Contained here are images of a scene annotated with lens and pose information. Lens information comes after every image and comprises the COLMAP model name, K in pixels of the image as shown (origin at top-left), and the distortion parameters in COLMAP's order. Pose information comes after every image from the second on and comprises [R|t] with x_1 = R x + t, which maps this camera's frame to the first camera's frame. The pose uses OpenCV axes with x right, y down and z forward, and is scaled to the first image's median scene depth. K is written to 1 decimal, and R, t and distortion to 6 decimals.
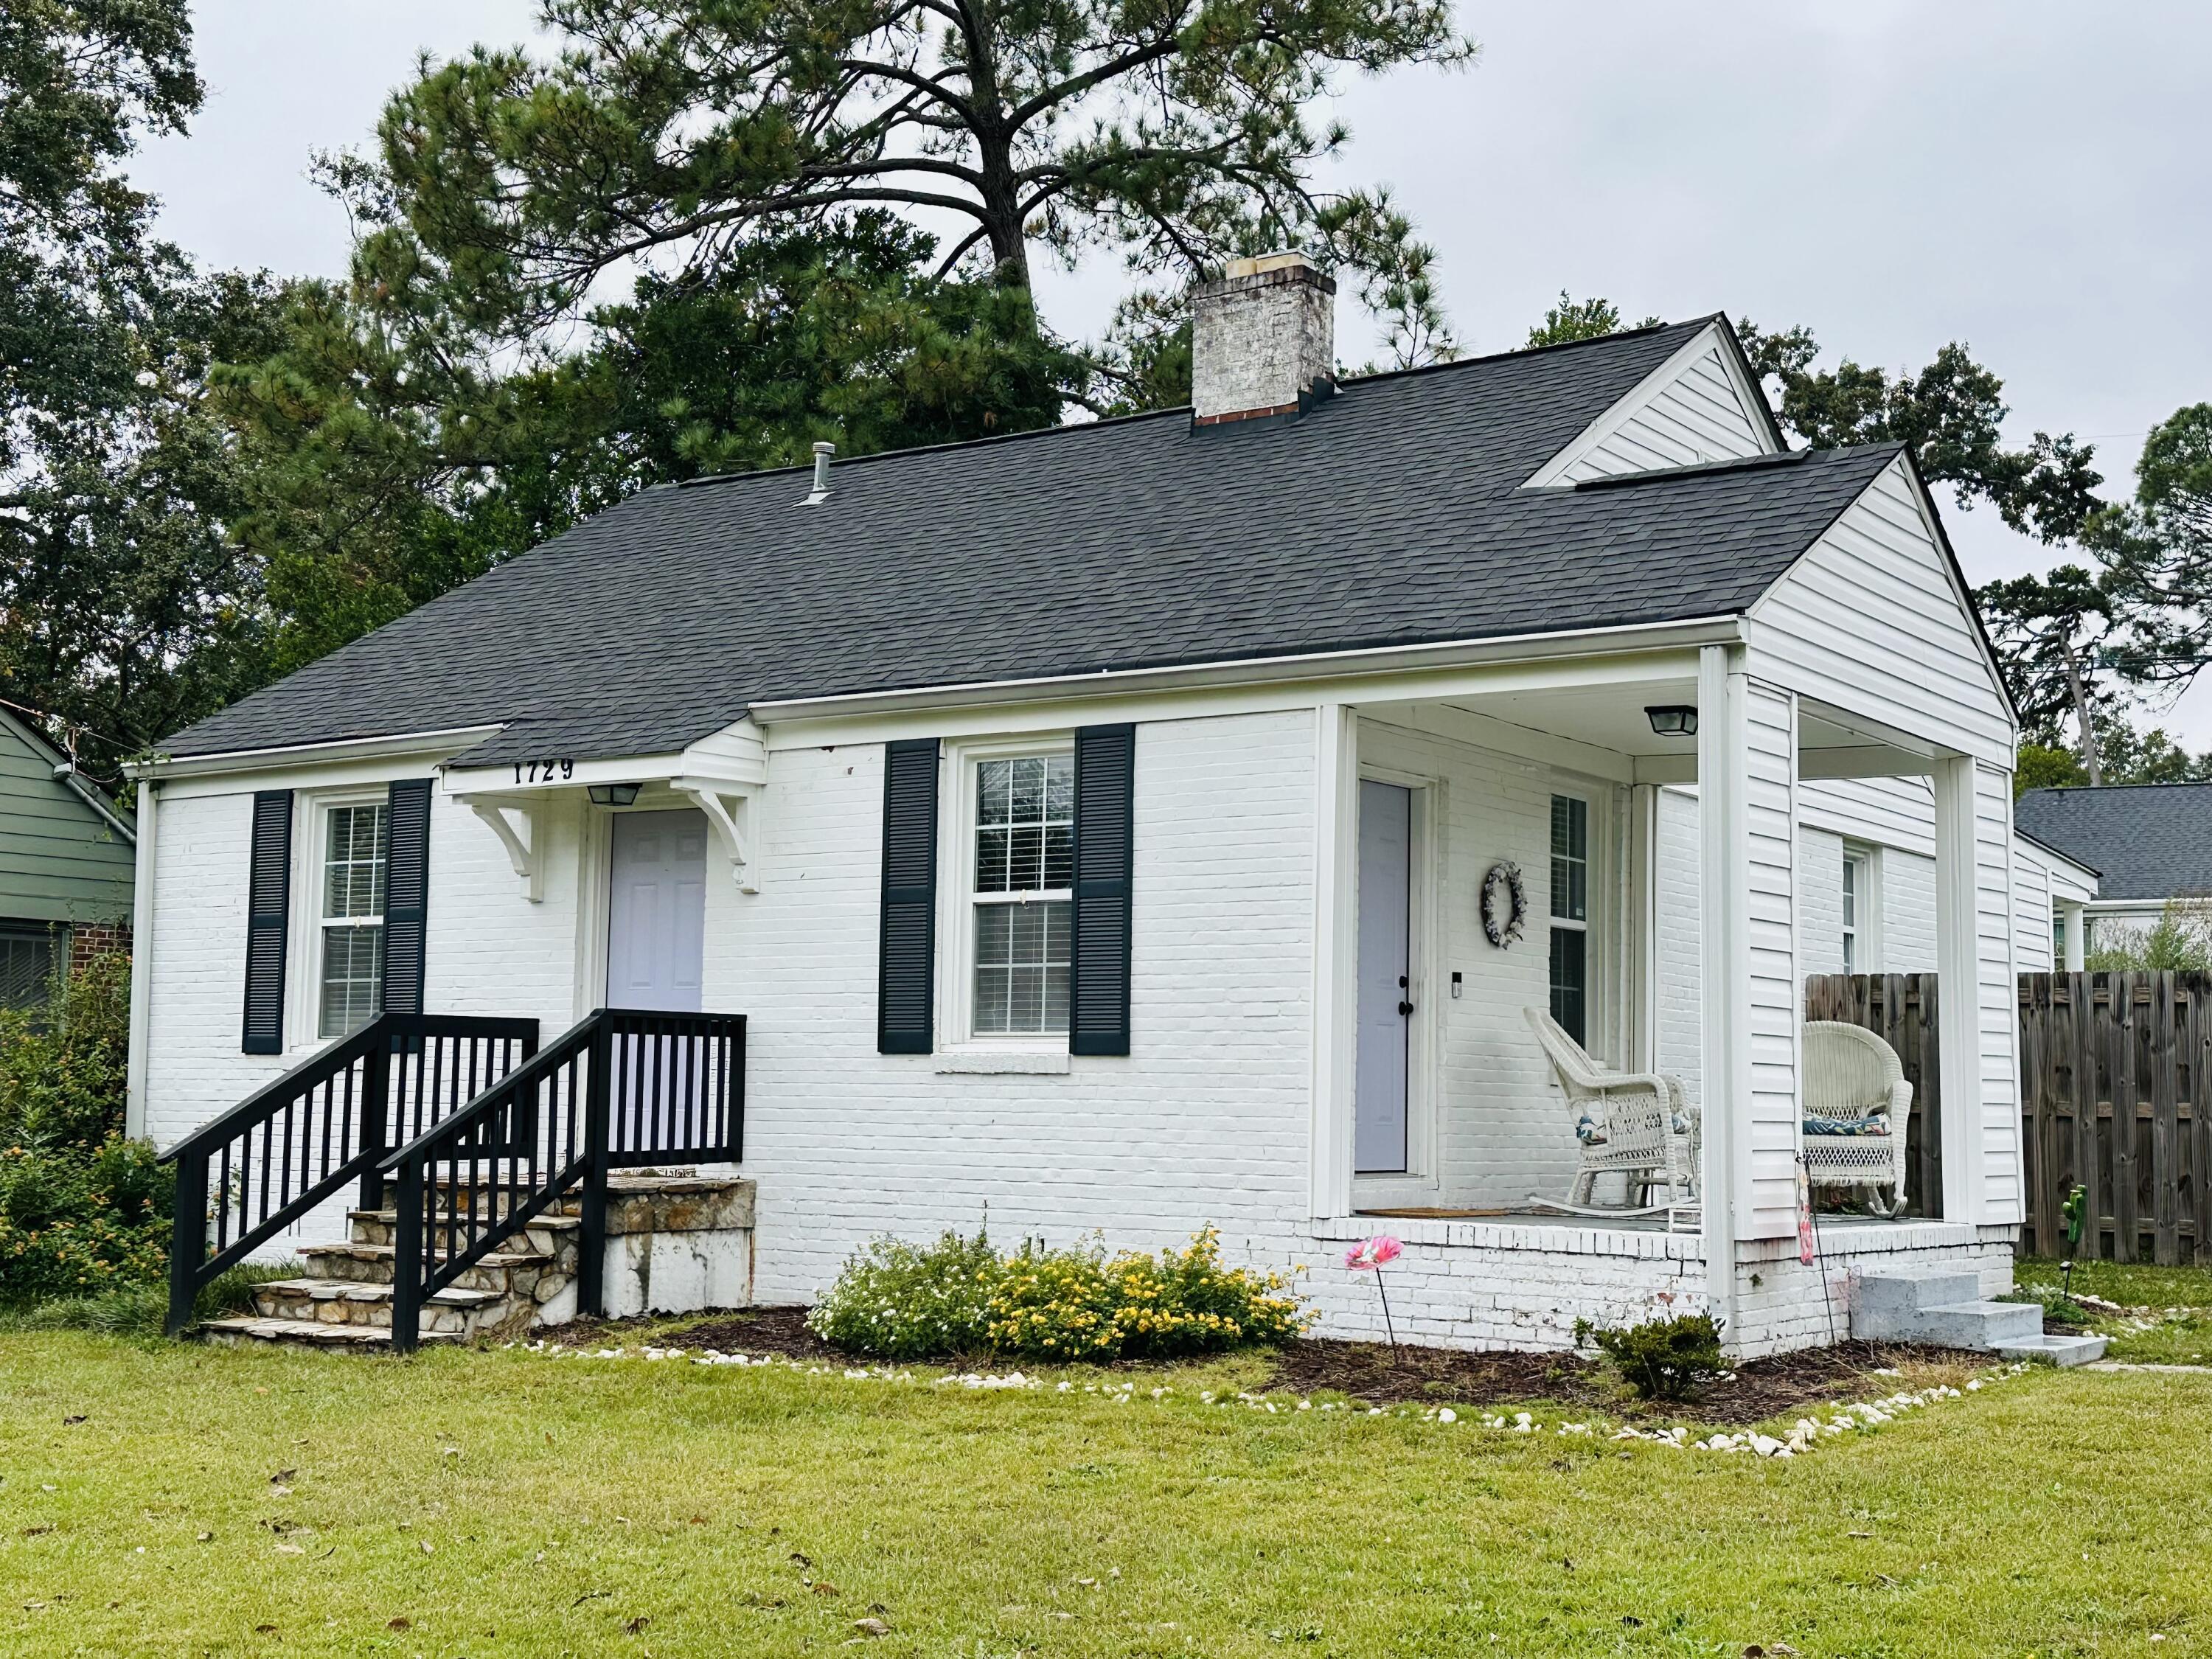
lens RADIAL K [[2788.5, 0, 1106.0], [0, 2788.5, 829.5], [0, 0, 1]] dist [0.149901, -0.217671]
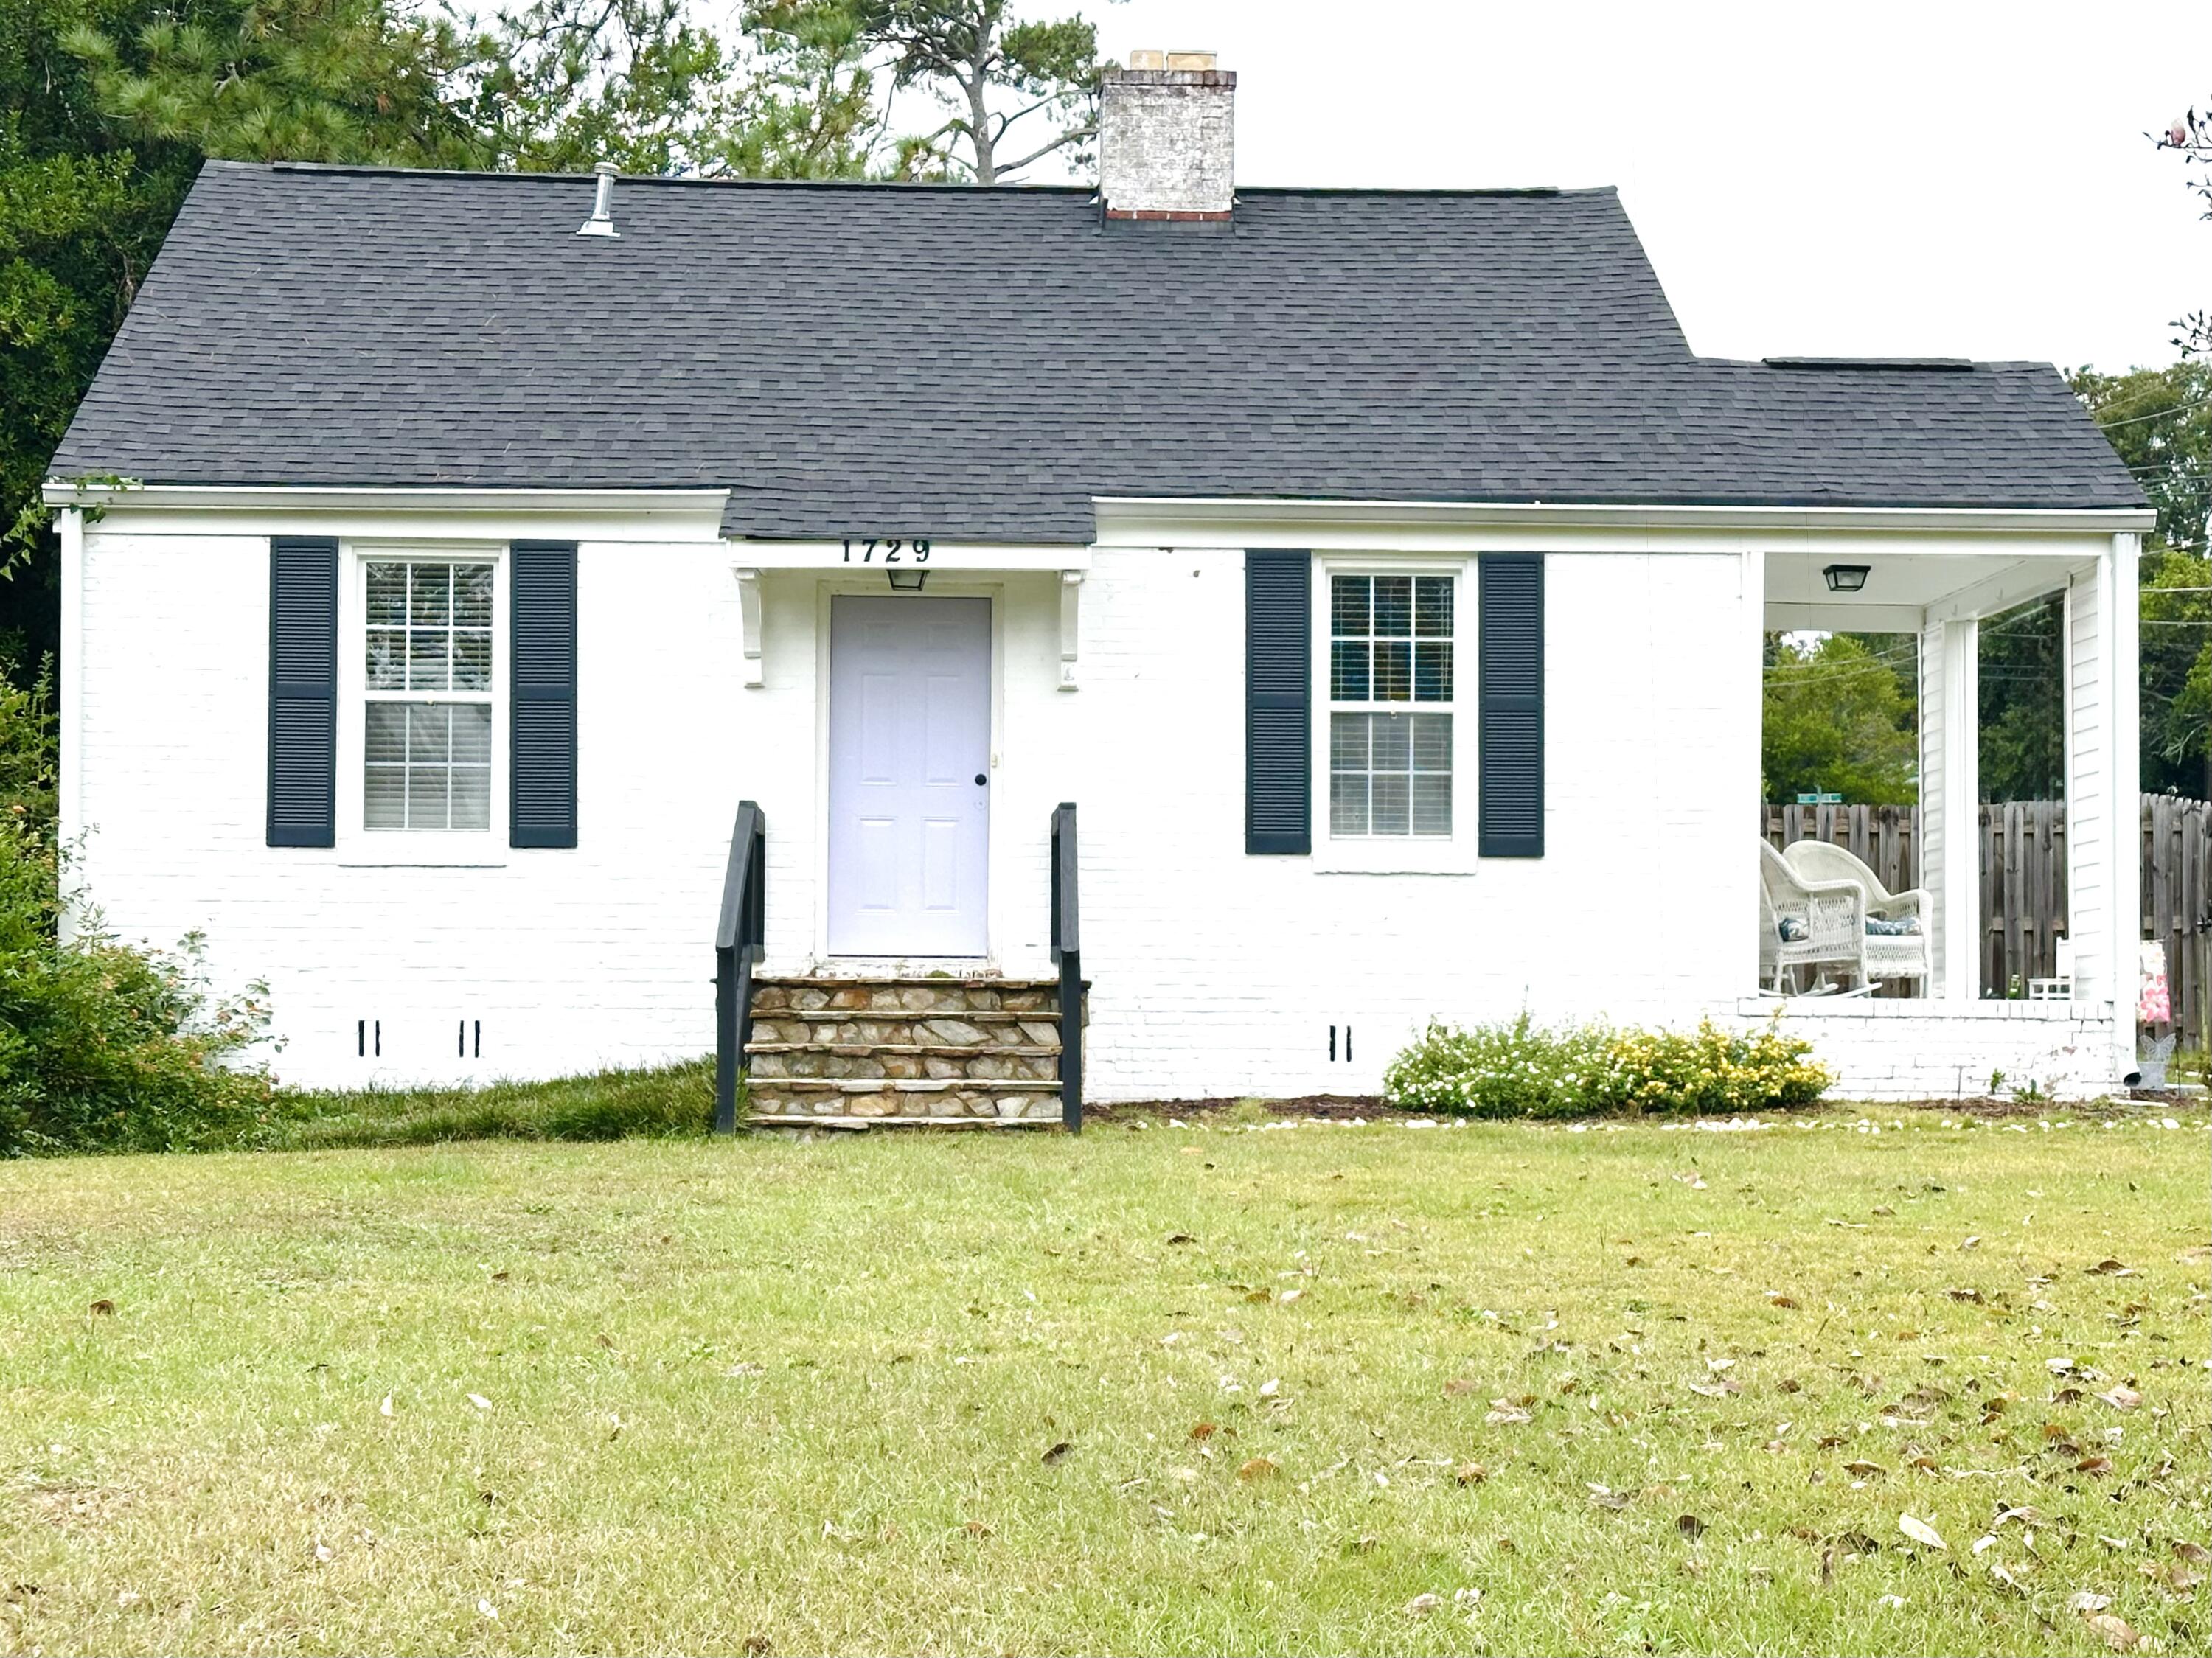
lens RADIAL K [[3912.7, 0, 1100.9], [0, 3912.7, 870.7], [0, 0, 1]] dist [0.157631, 0.063605]
pose [[0.789355, 0.015701, 0.613736, -0.993369], [-0.053255, 0.997656, 0.042971, 0.027179], [-0.611623, -0.066604, 0.788341, -0.098854]]
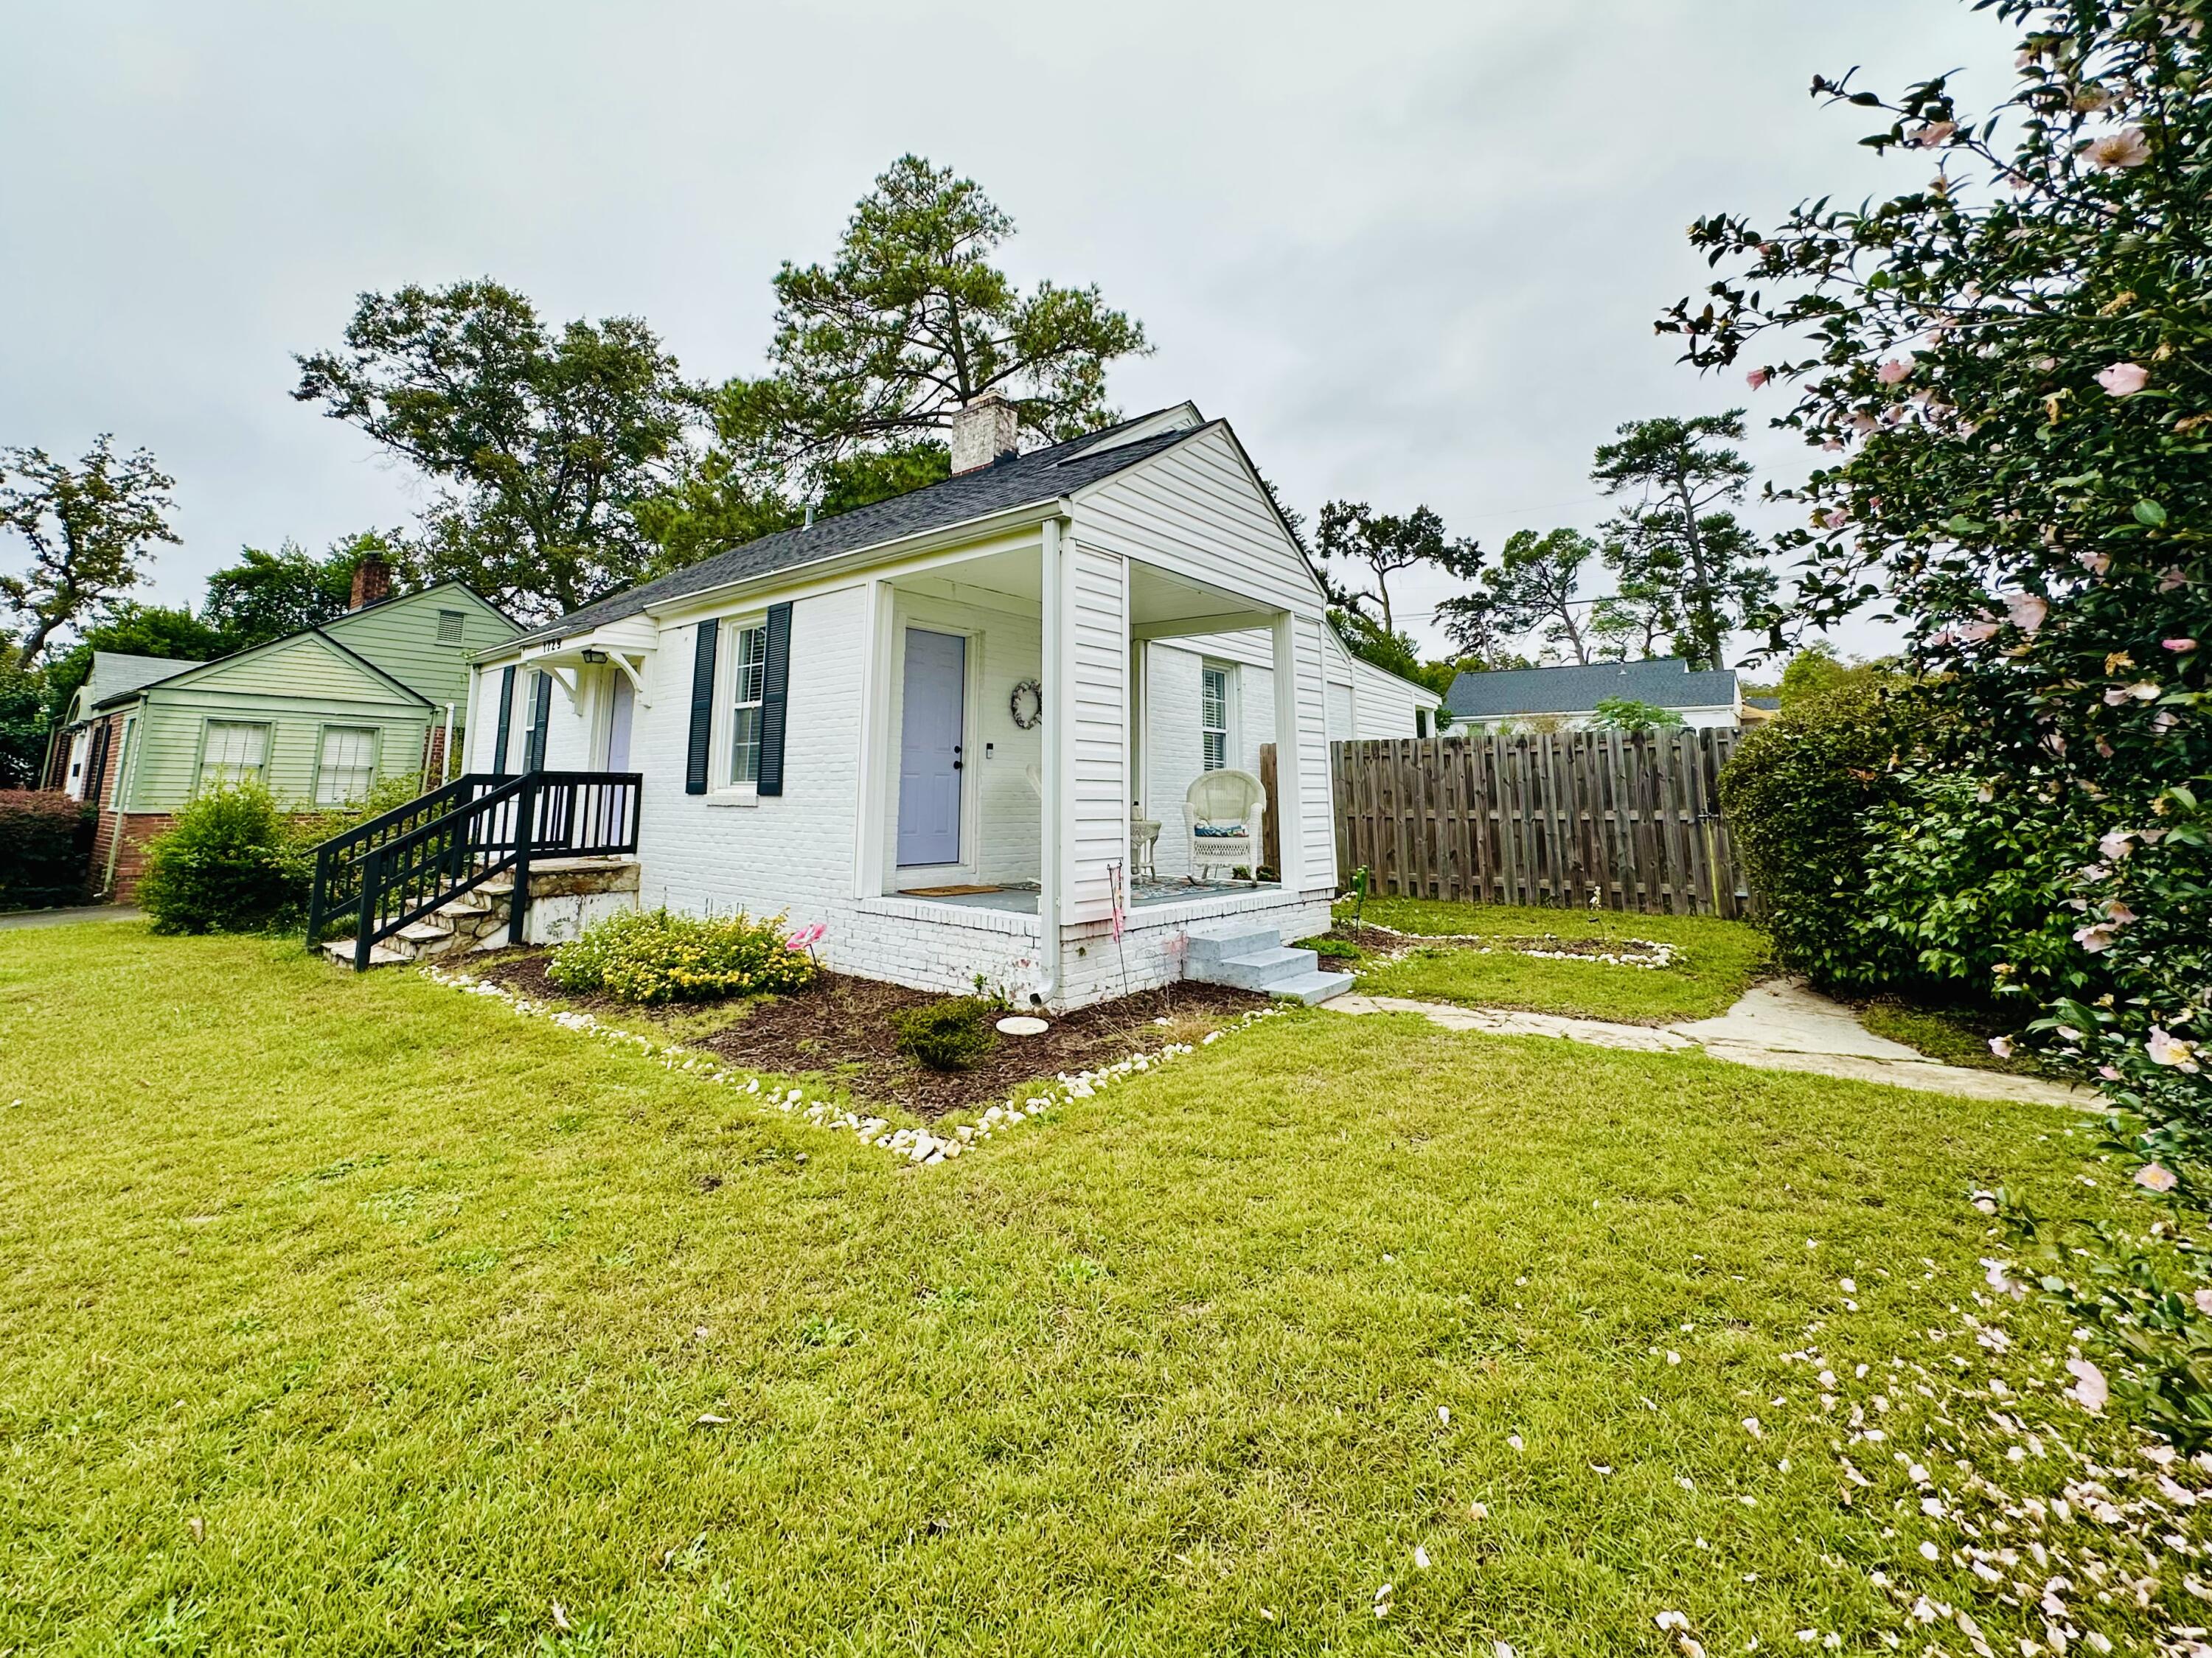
lens RADIAL K [[959.2, 0, 1051.1], [0, 959.2, 629.1], [0, 0, 1]] dist [0.008521, 0.000309]
pose [[0.994090, -0.027341, -0.105063, 0.218494], [0.019295, 0.996856, -0.076850, 0.026047], [0.106834, 0.074369, 0.991492, 0.399819]]
